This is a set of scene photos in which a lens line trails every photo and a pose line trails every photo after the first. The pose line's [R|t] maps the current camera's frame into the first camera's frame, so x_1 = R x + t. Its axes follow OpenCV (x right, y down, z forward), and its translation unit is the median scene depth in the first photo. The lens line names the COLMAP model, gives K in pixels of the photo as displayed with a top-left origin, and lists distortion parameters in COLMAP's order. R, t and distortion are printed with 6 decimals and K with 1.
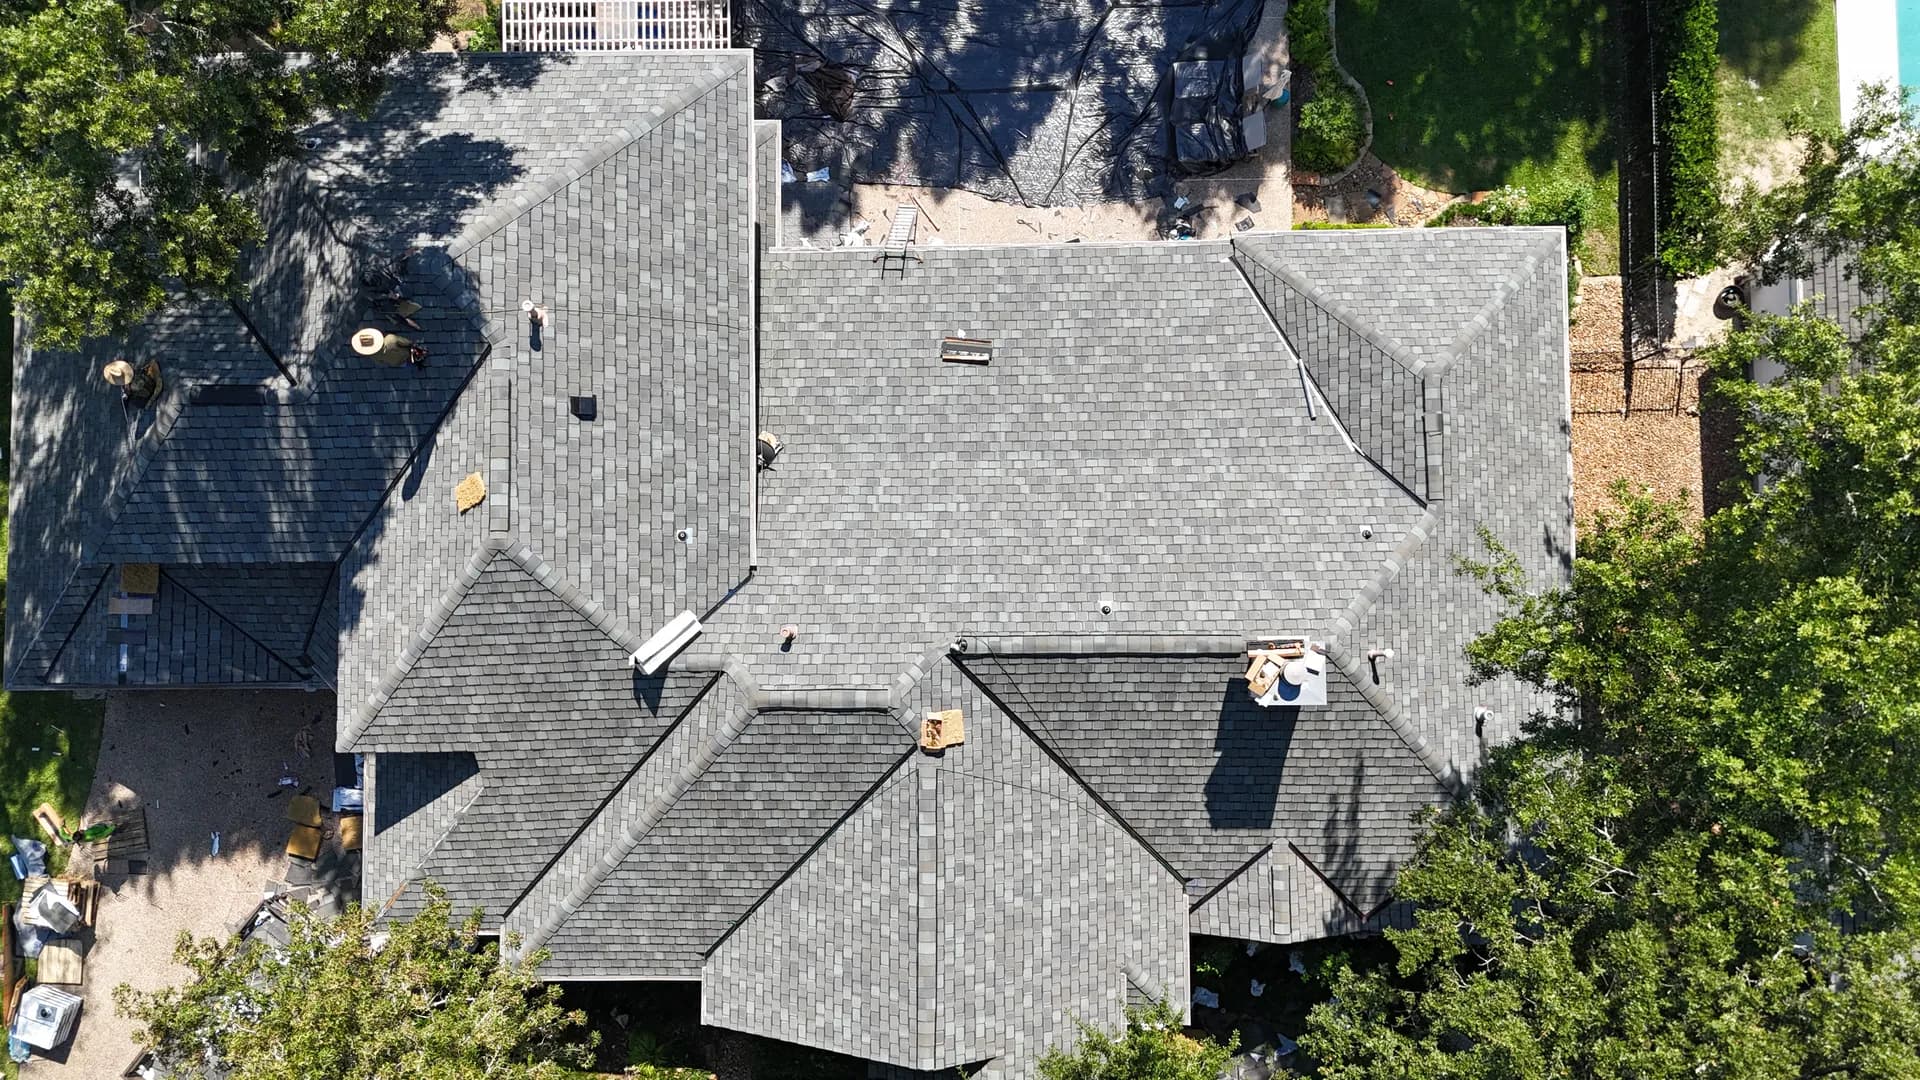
lens RADIAL K [[1361.2, 0, 960.0], [0, 1361.2, 540.0], [0, 0, 1]] dist [0.110864, -0.114938]
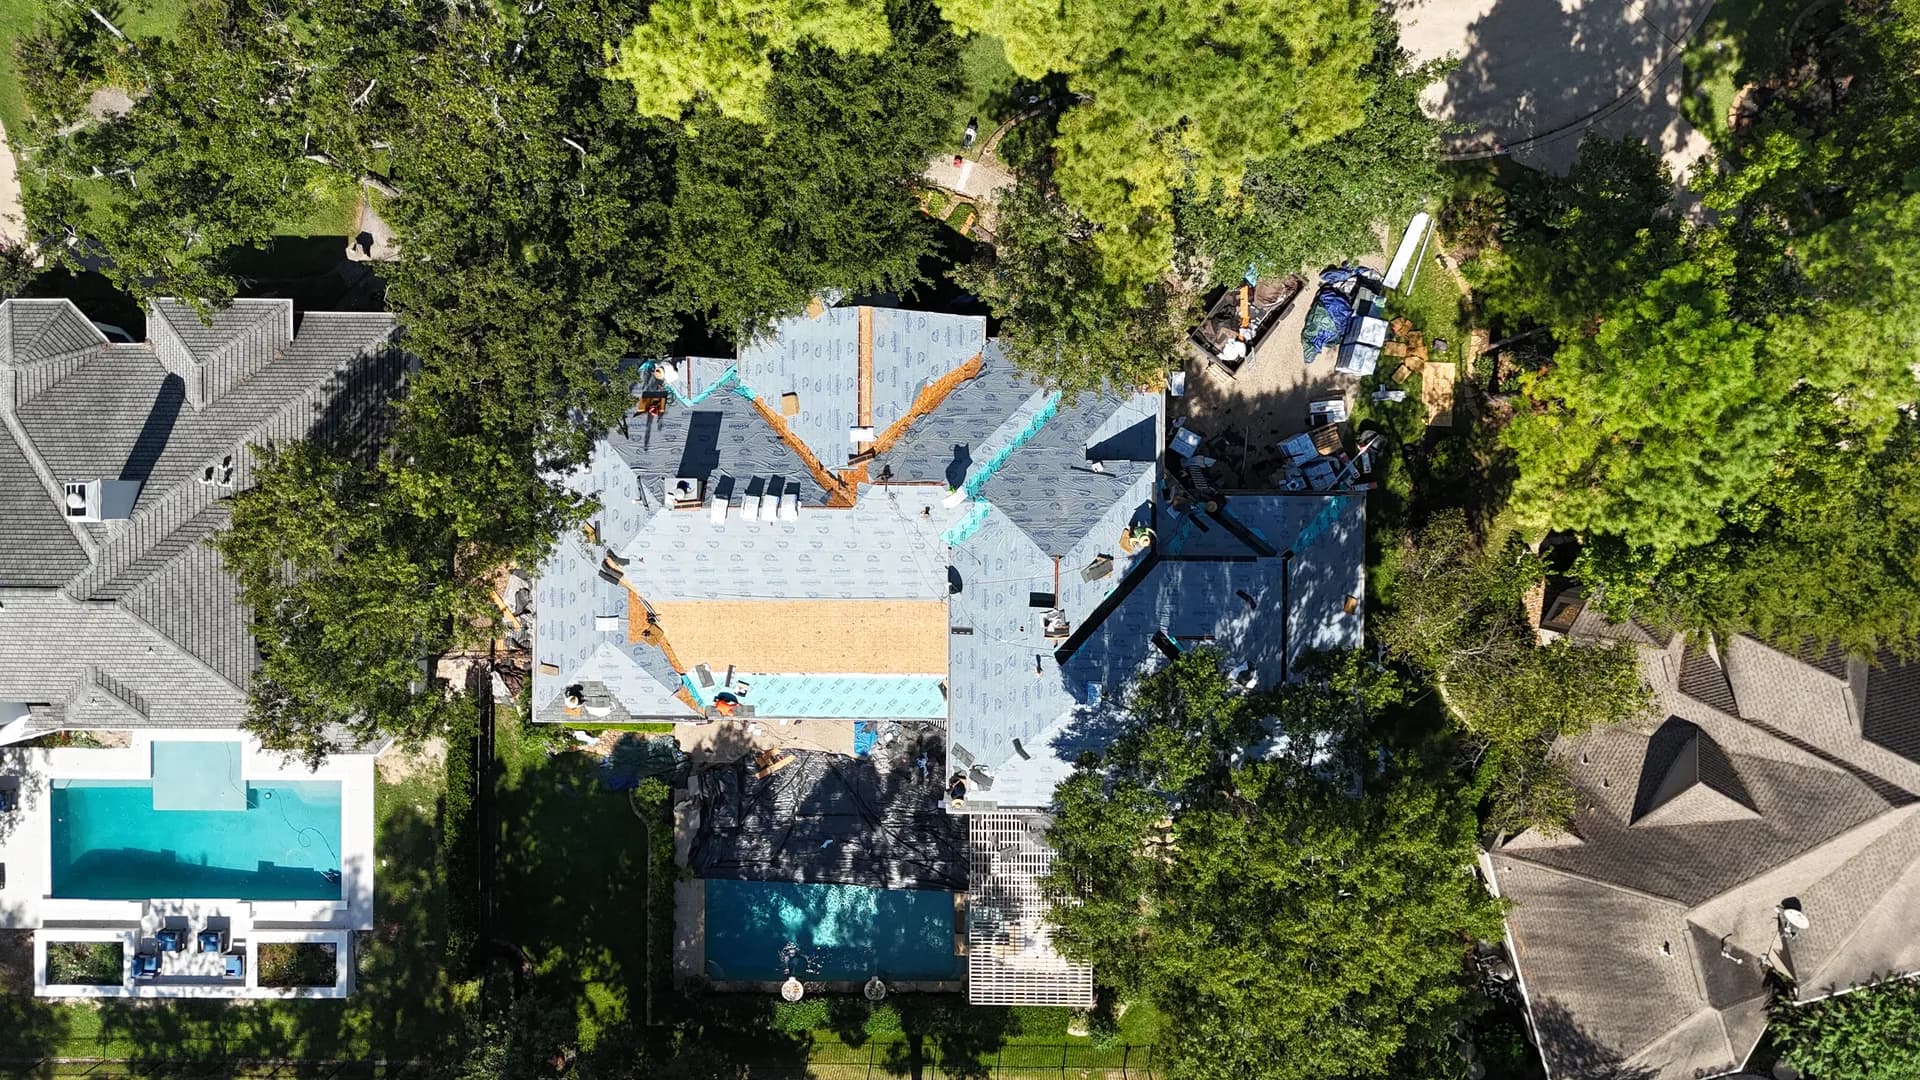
lens RADIAL K [[1361.2, 0, 960.0], [0, 1361.2, 540.0], [0, 0, 1]] dist [0.110864, -0.114938]
pose [[-0.999821, -0.018523, 0.003849, -0.175194], [0.018622, -0.999454, 0.027304, -0.018629], [0.003341, 0.027371, 0.999620, -0.988774]]
